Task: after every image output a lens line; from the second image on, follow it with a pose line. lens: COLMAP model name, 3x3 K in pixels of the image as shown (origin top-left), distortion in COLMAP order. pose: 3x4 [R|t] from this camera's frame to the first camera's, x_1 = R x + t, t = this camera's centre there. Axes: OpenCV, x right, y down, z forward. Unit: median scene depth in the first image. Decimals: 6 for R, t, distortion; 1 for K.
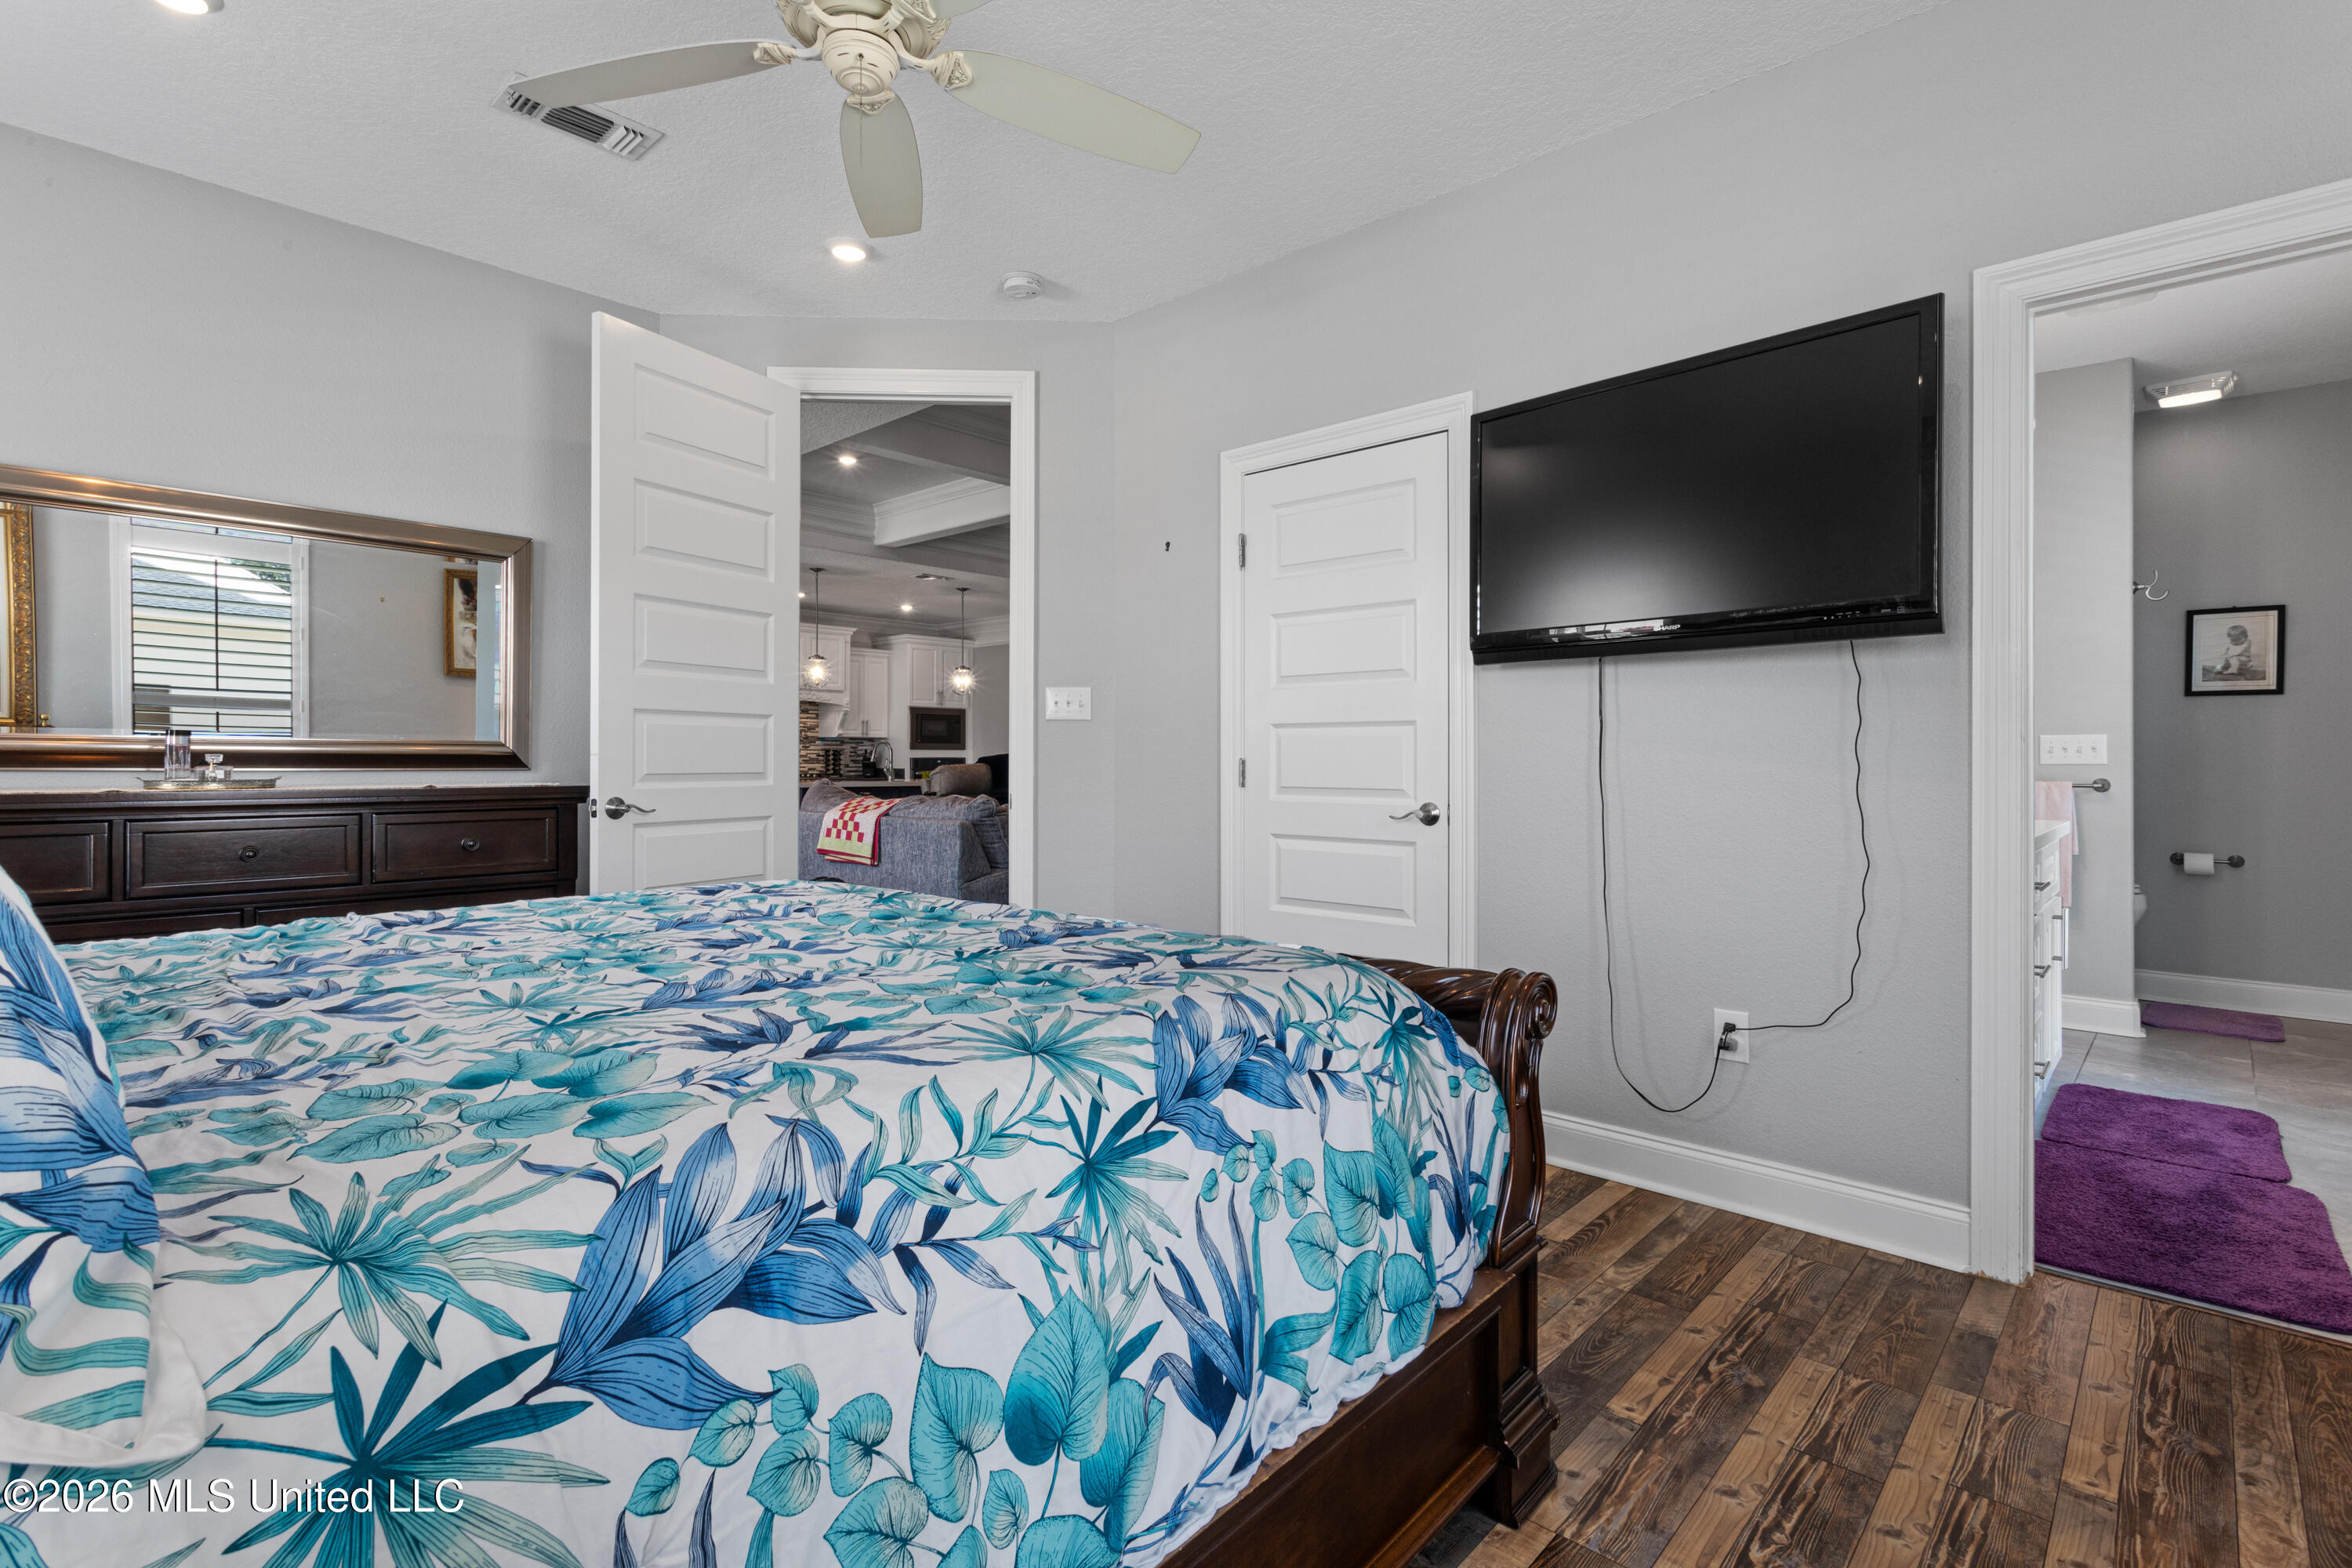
lens RADIAL K [[1109.1, 0, 1180.4], [0, 1109.1, 762.4], [0, 0, 1]] dist [0.001437, 0.001989]
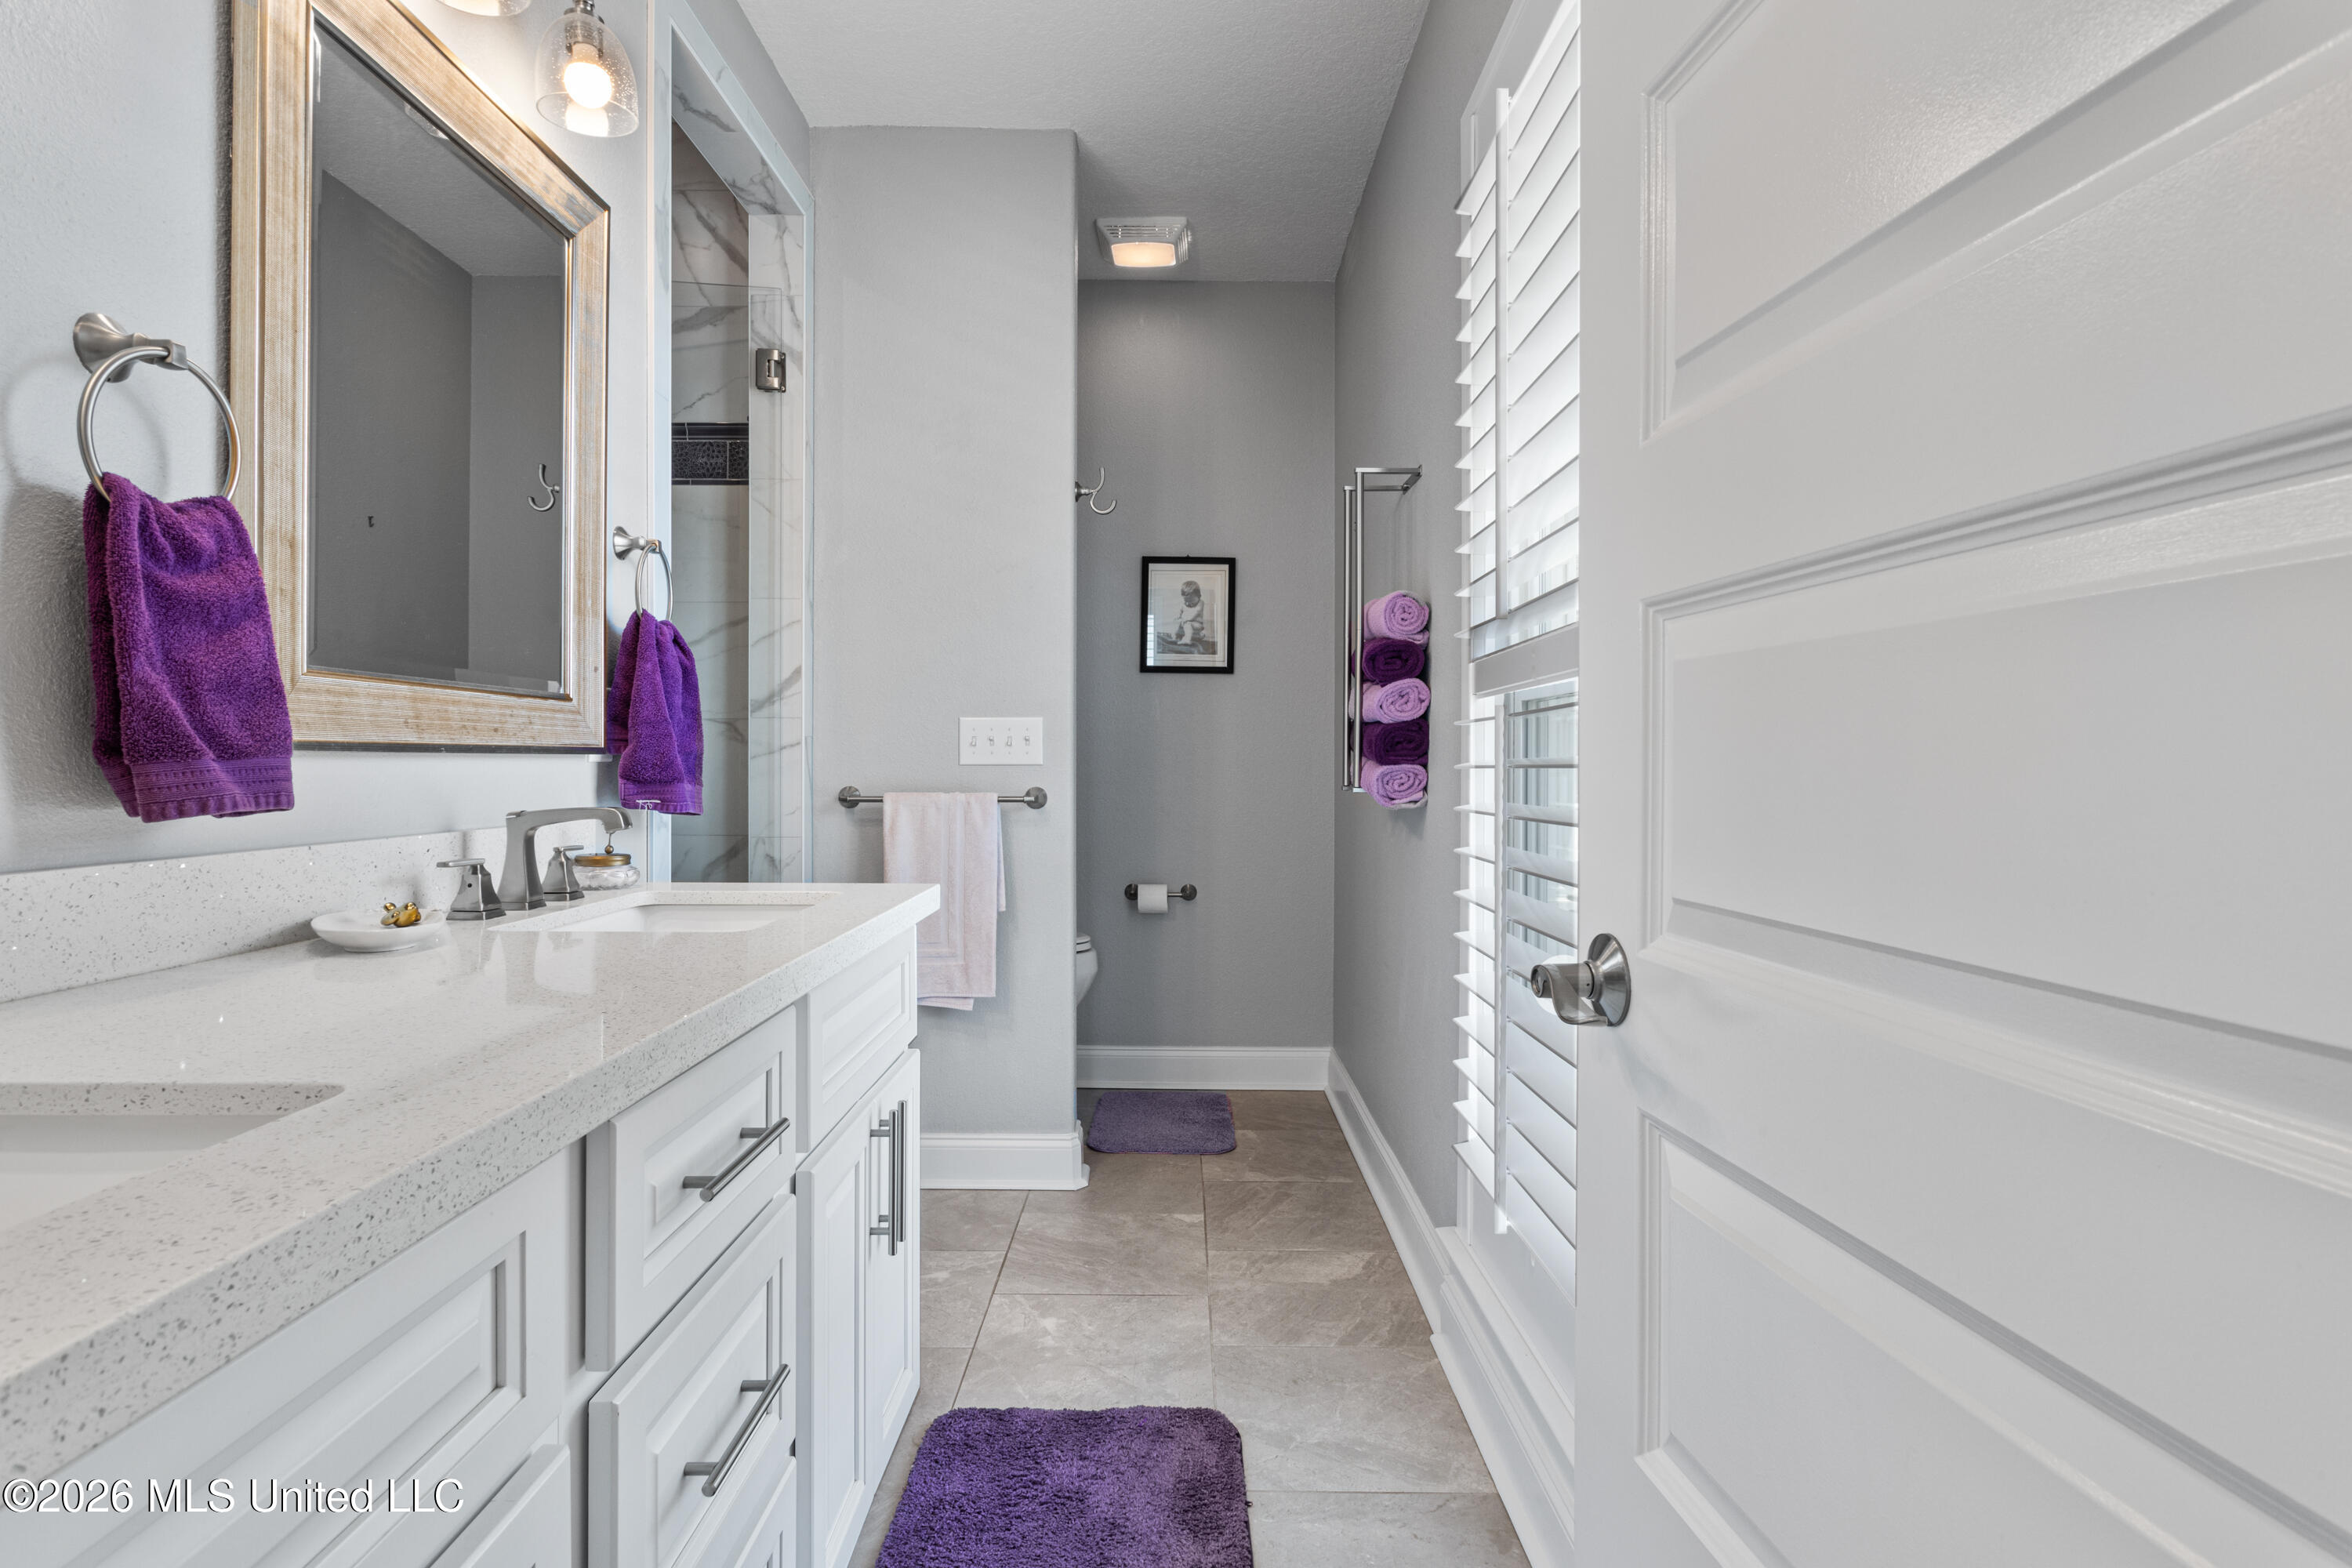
lens RADIAL K [[1188.8, 0, 1167.0], [0, 1188.8, 765.4], [0, 0, 1]] dist [-0.009624, 0.005248]
pose [[0.738102, 0.000202, 0.674689, 0.402764], [-0.003811, 0.999985, 0.003869, -0.000618], [-0.674678, -0.005427, 0.738092, 0.423912]]
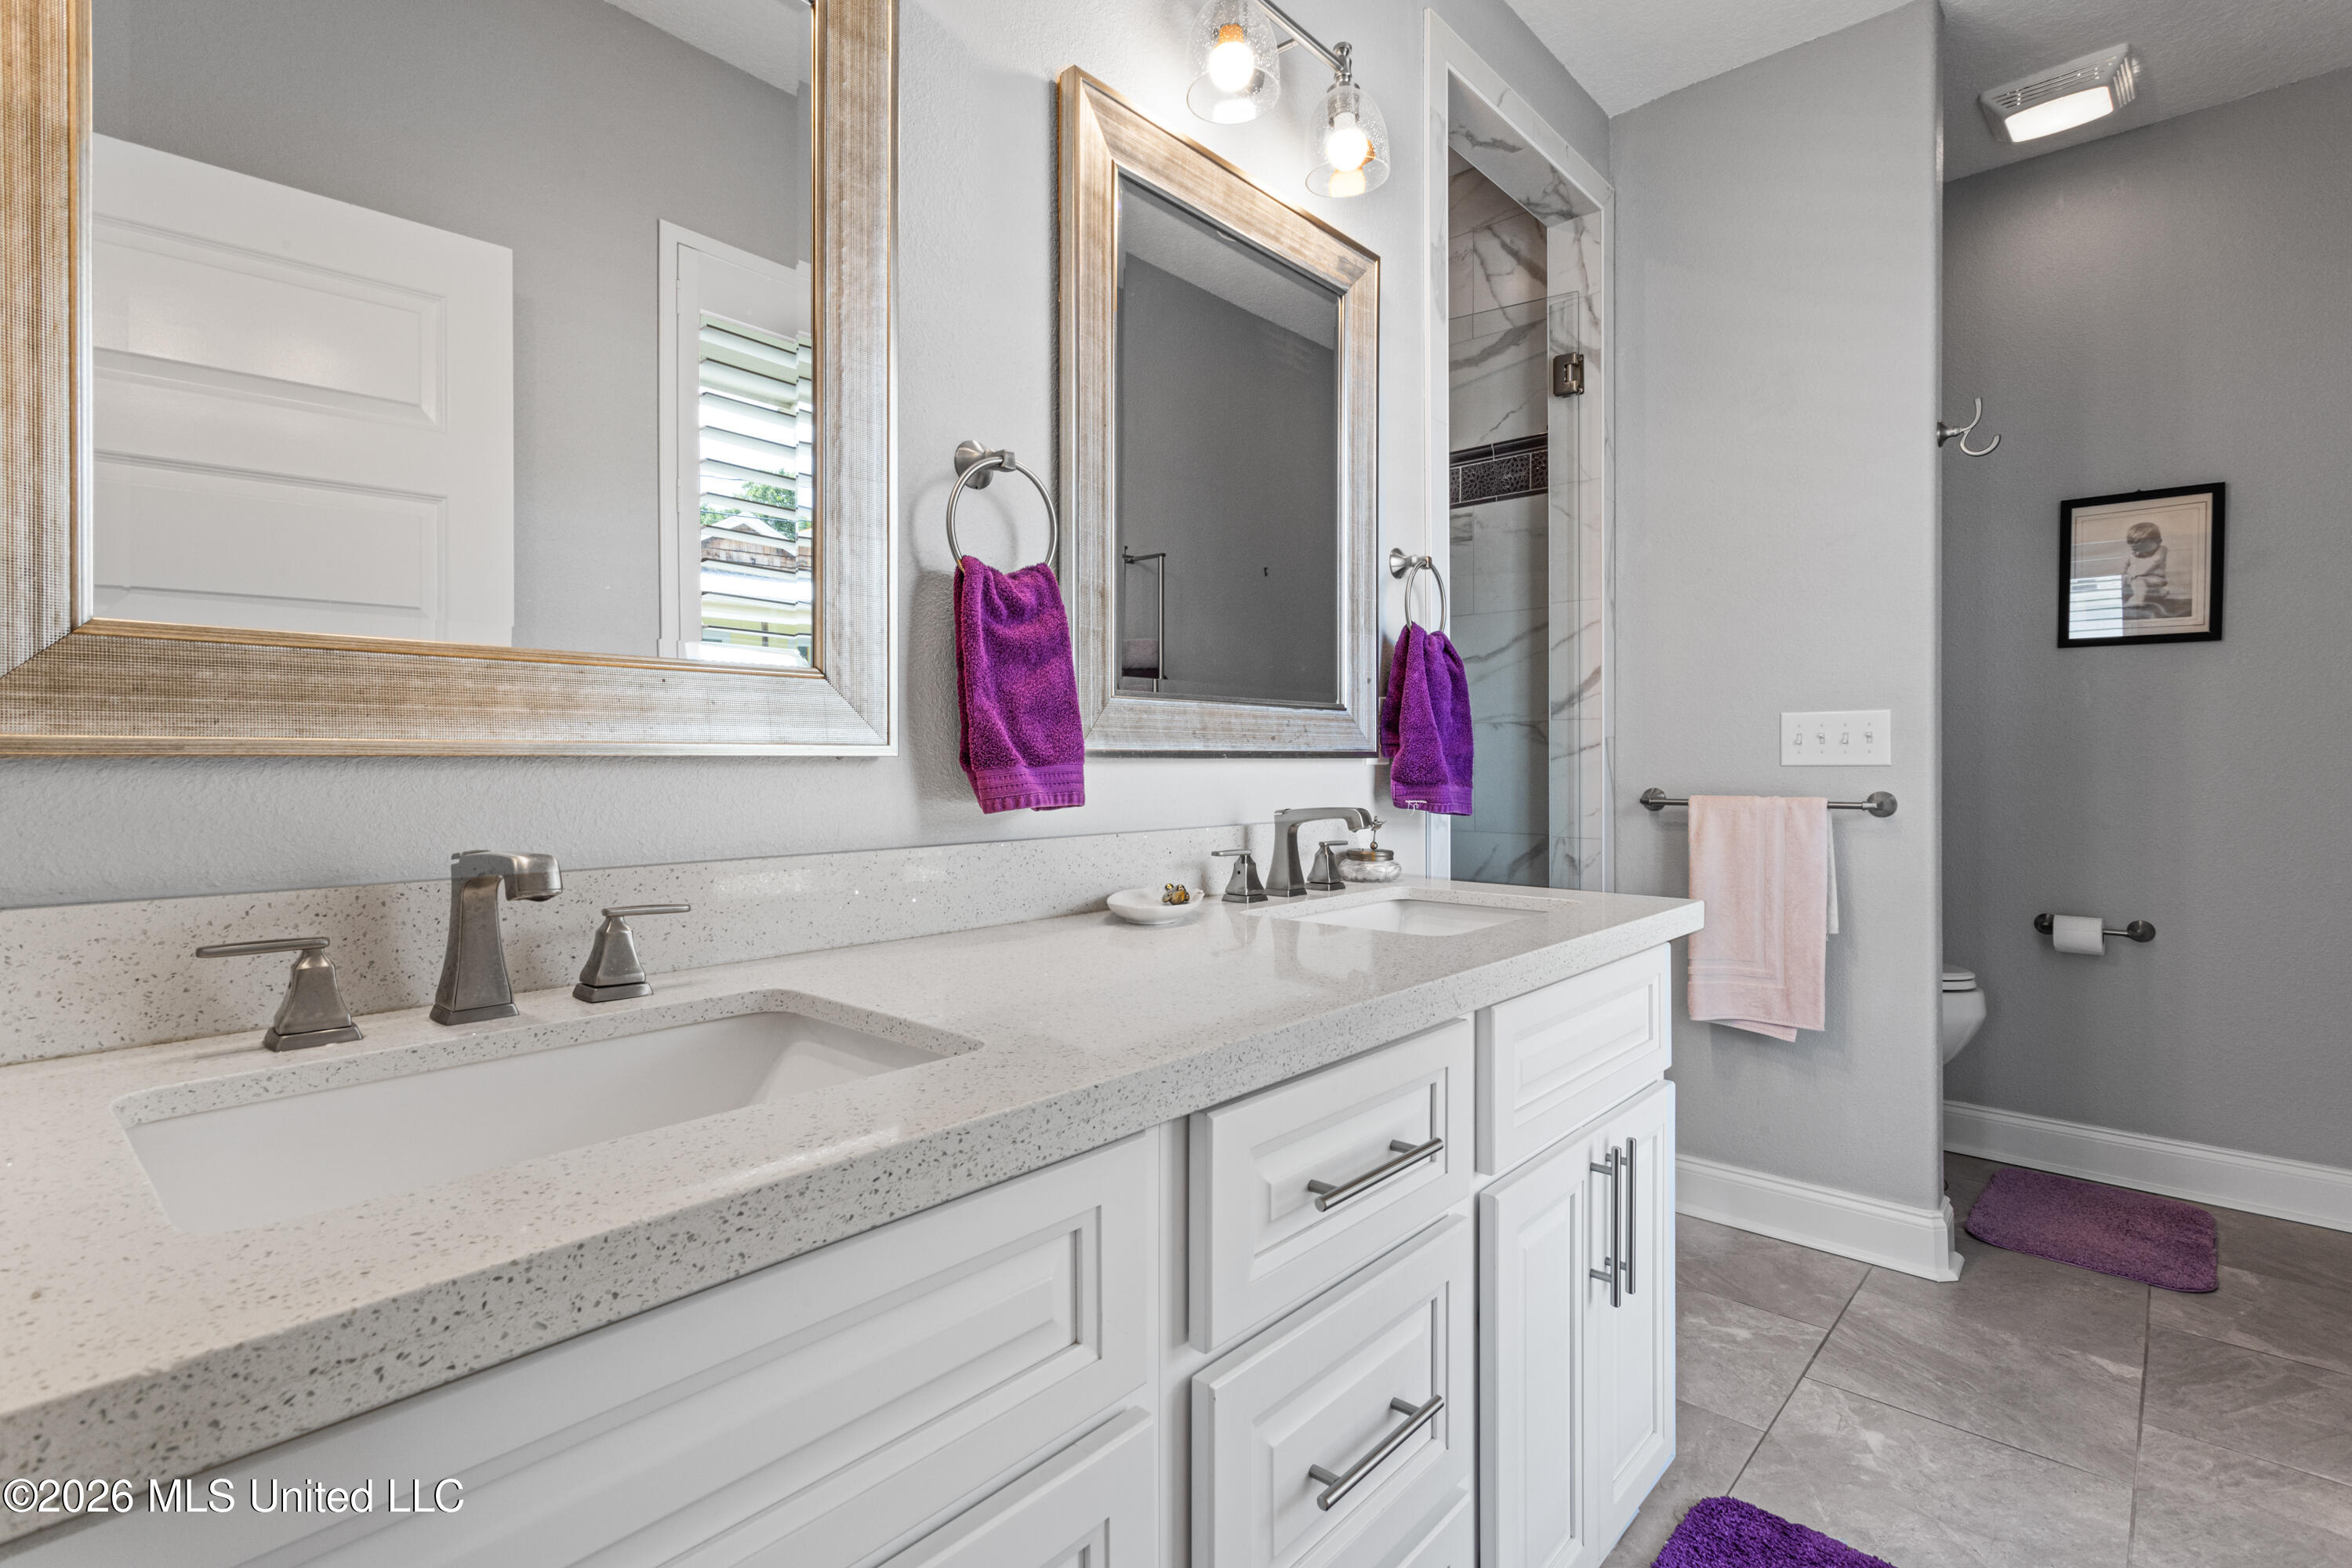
lens RADIAL K [[1109.1, 0, 1163.2], [0, 1109.1, 765.5], [0, 0, 1]] dist [0.001437, 0.001989]
pose [[0.999985, -0.002415, 0.004968, 0.451319], [0.002389, 0.999983, 0.005340, -0.001714], [-0.004981, -0.005328, 0.999973, 0.437552]]
